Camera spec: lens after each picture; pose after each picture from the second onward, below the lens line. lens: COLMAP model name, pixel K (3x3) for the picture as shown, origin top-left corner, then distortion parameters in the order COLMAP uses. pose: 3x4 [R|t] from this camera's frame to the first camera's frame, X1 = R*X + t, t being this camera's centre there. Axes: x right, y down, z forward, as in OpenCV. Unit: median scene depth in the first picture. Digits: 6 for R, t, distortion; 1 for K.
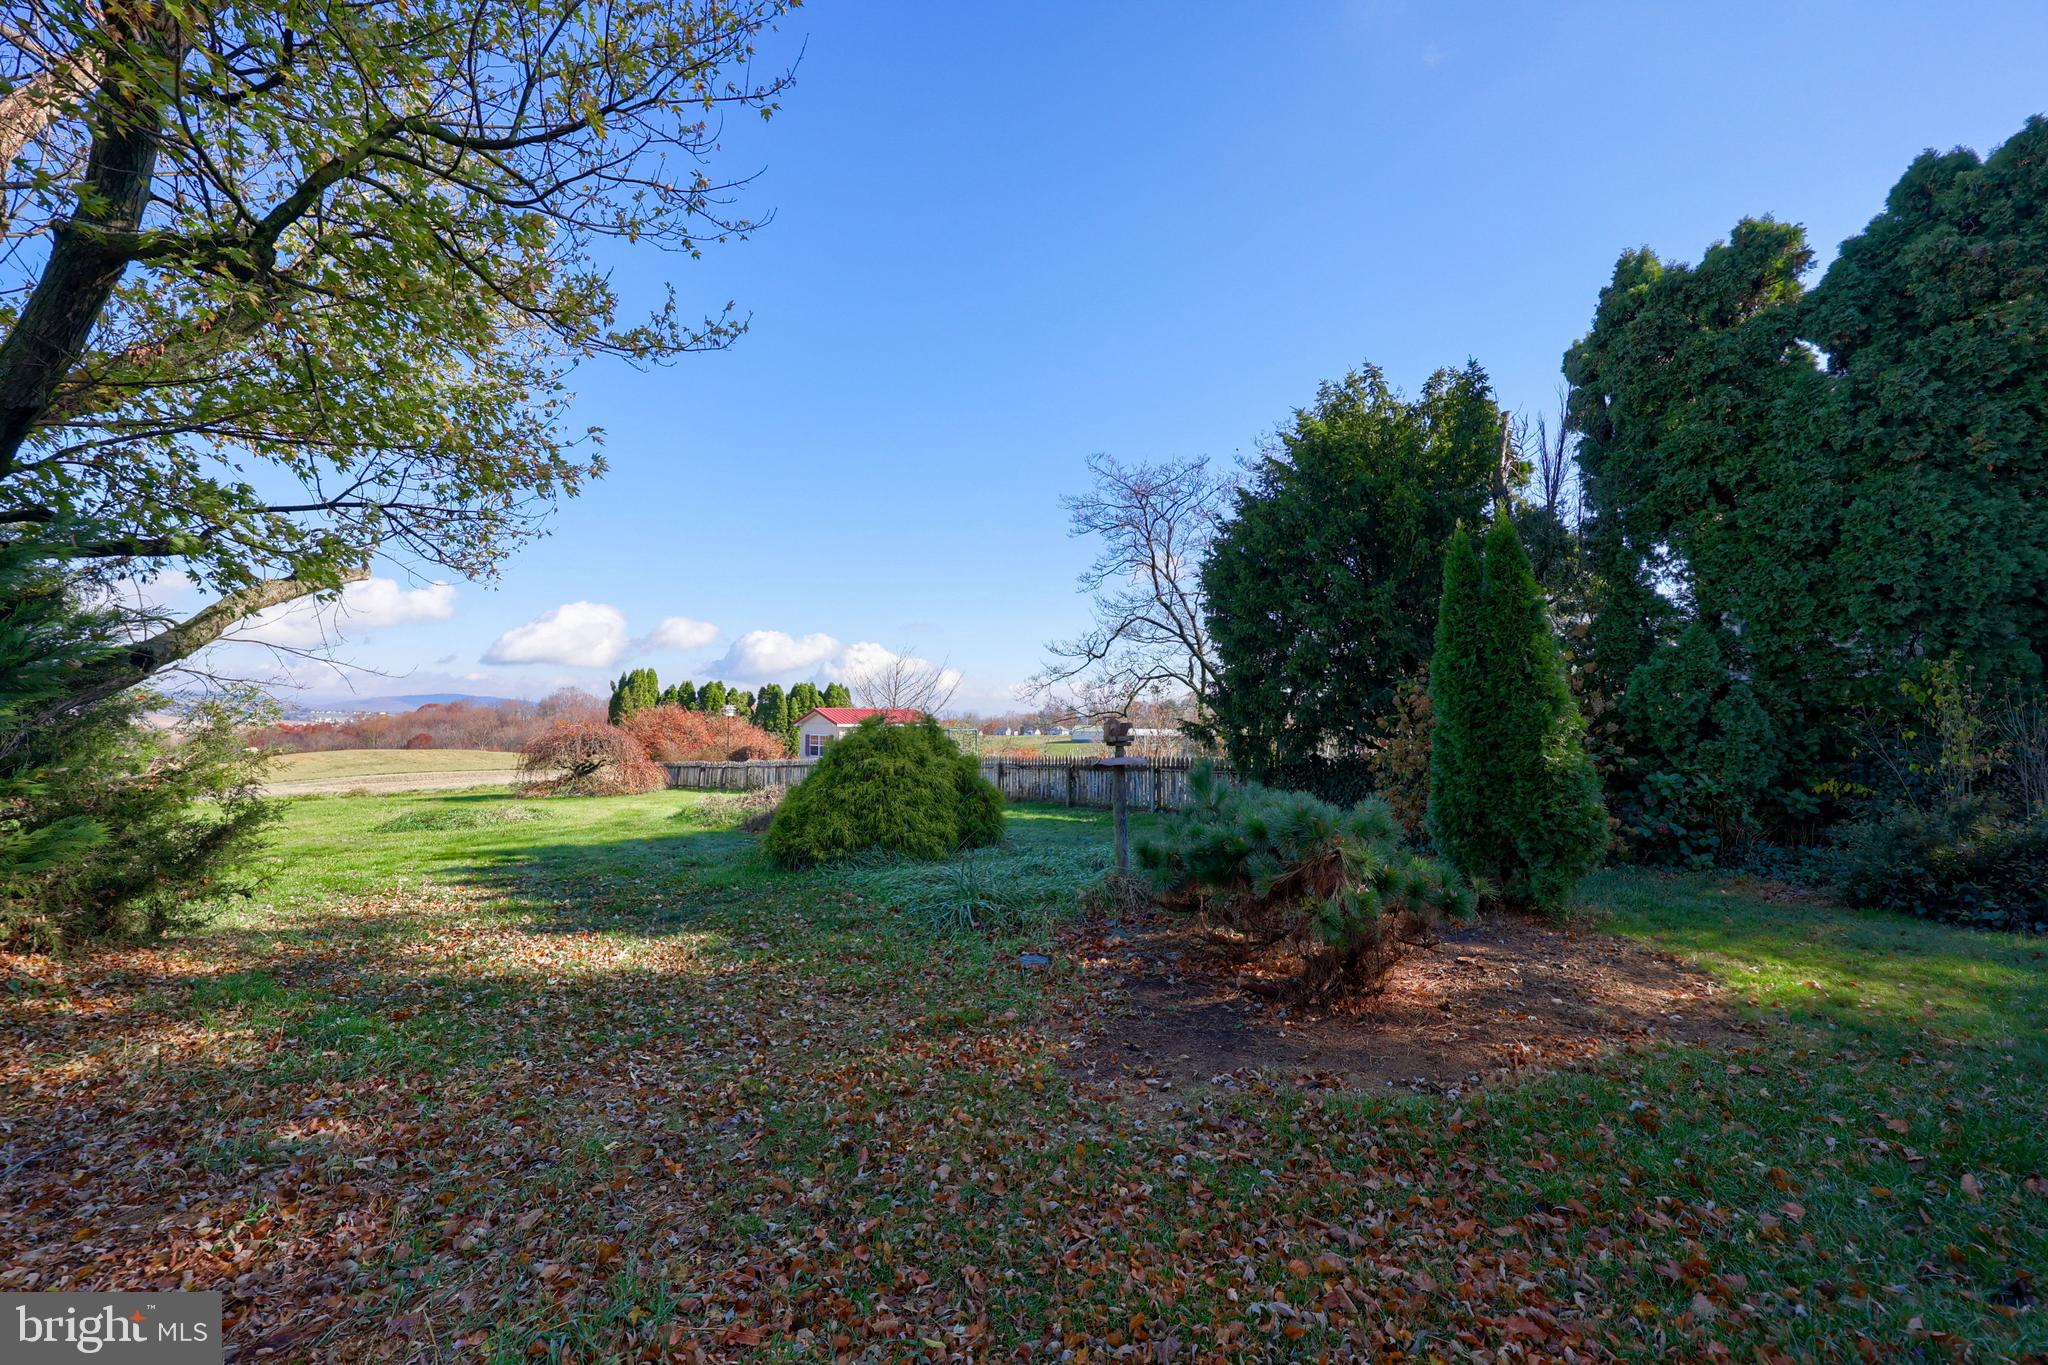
lens RADIAL K [[826.6, 0, 1027.7], [0, 826.6, 692.3], [0, 0, 1]] dist [-0.001901, -0.000111]
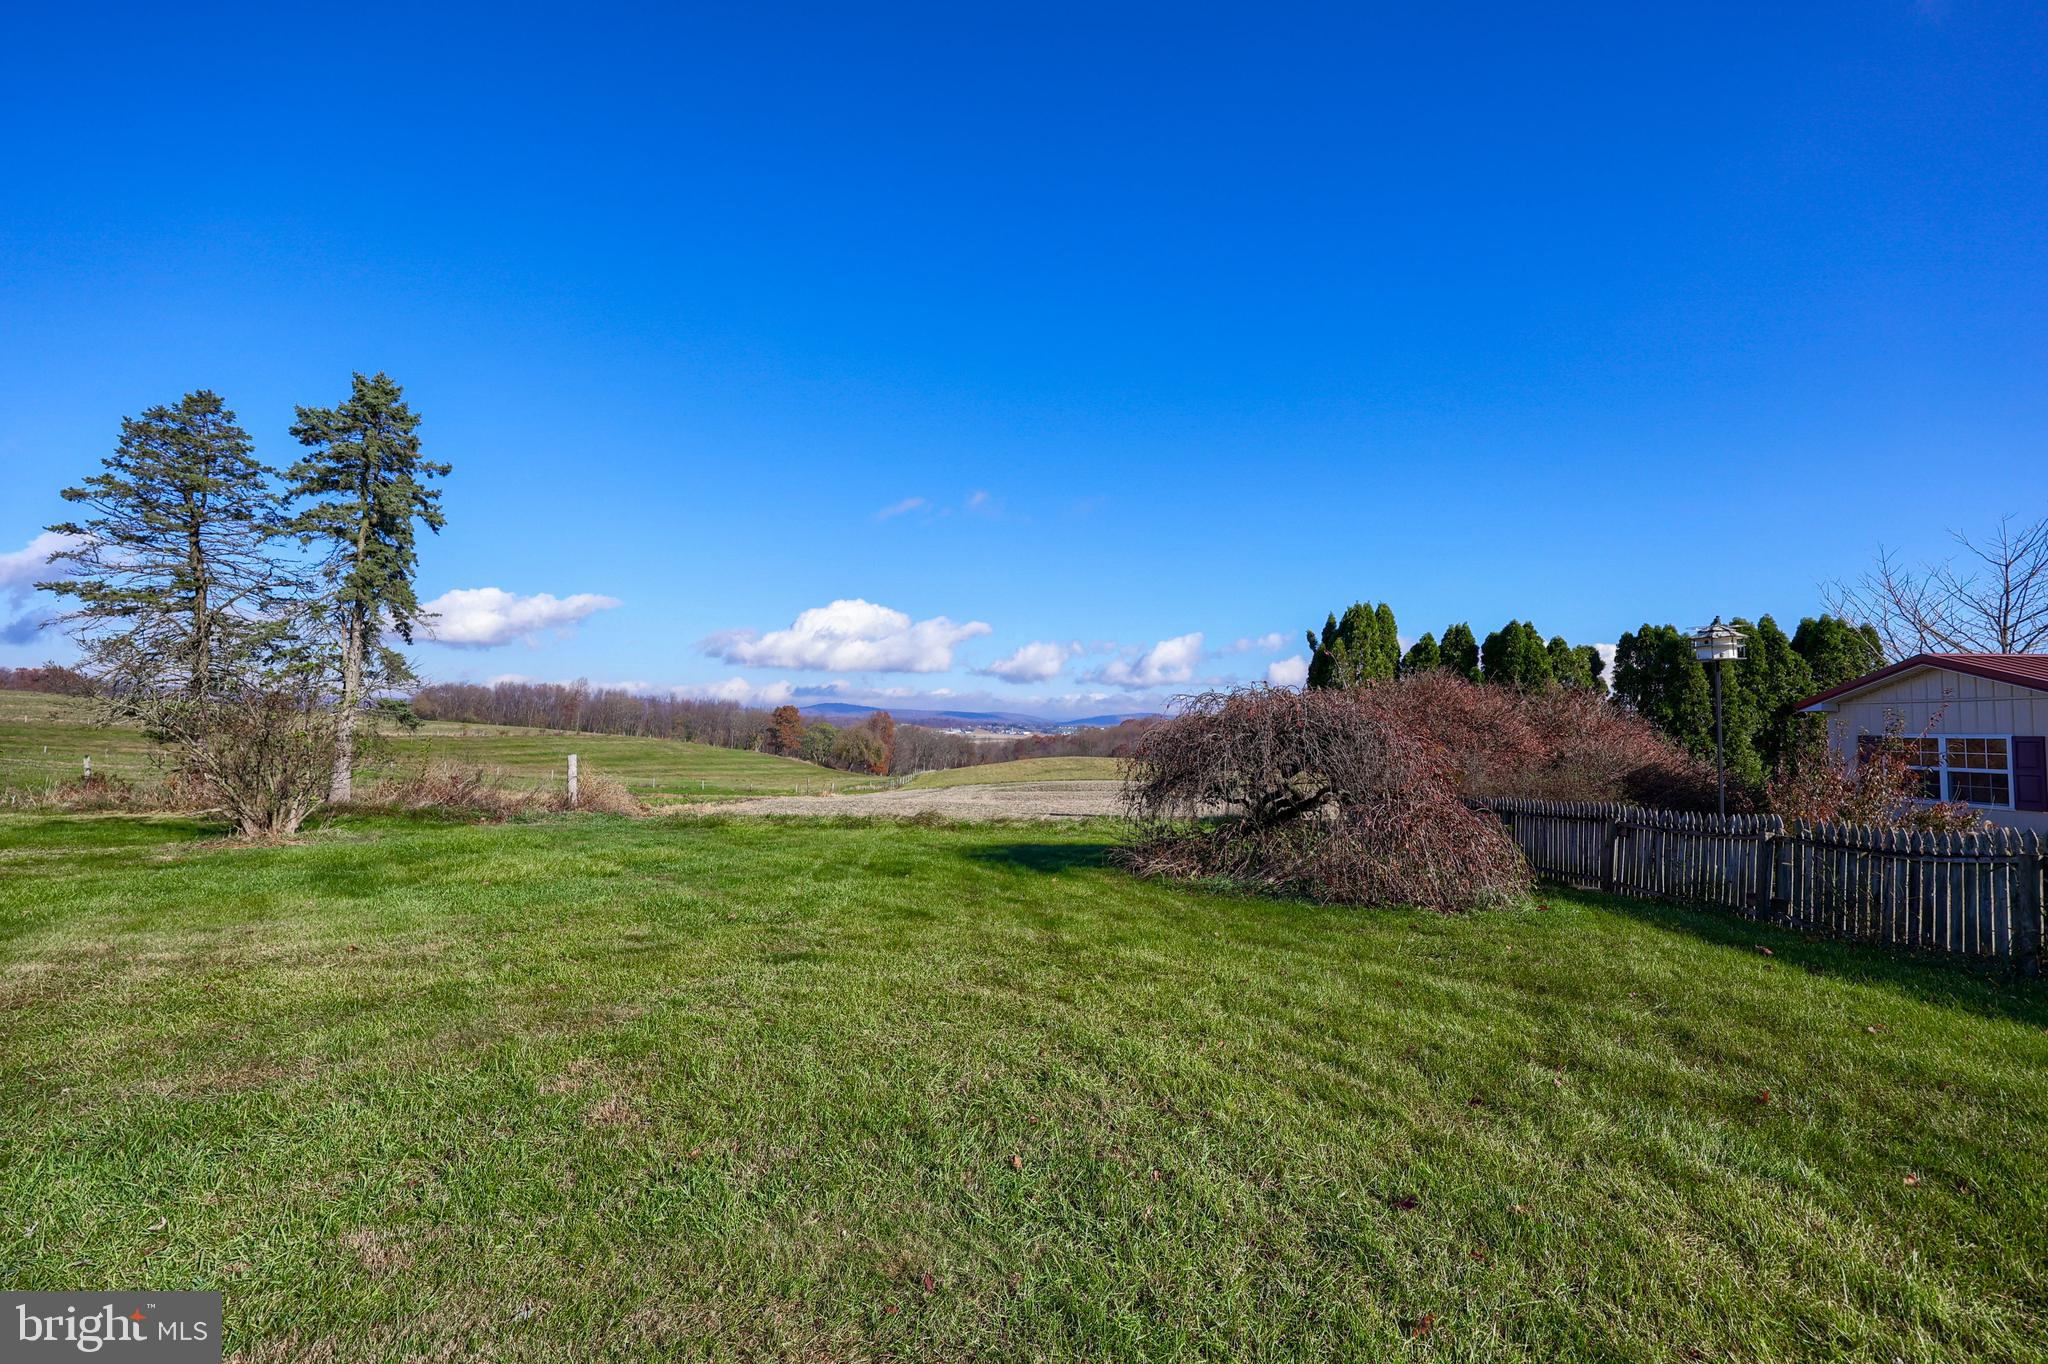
lens RADIAL K [[826.6, 0, 1027.7], [0, 826.6, 691.8], [0, 0, 1]] dist [-0.001901, -0.000111]
pose [[0.731807, -0.023718, -0.681099, -0.276600], [0.009124, 0.999646, -0.025008, 0.036286], [0.681451, 0.012087, 0.731764, 0.492095]]
